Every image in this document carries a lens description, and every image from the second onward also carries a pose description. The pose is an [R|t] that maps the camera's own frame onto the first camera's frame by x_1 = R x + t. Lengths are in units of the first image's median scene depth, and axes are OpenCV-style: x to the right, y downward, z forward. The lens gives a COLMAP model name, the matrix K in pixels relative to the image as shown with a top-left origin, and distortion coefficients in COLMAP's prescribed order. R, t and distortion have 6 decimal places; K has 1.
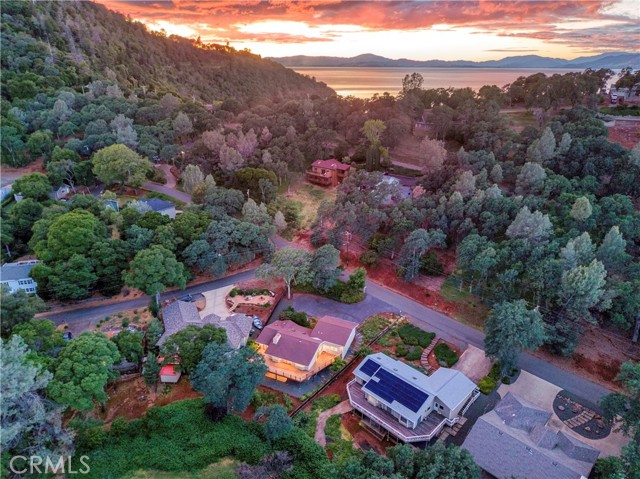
lens RADIAL K [[413.9, 0, 316.4], [0, 413.9, 220.9], [0, 0, 1]] dist [-0.002193, -0.002144]
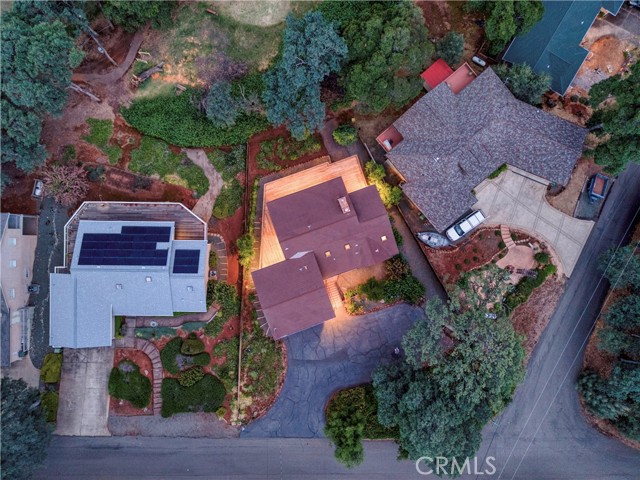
lens RADIAL K [[413.9, 0, 316.4], [0, 413.9, 221.4], [0, 0, 1]] dist [-0.002193, -0.002144]
pose [[-0.709452, 0.704293, -0.025479, -0.036939], [-0.267263, -0.235417, 0.934425, -0.253394], [0.652110, 0.669739, 0.355248, 0.772802]]
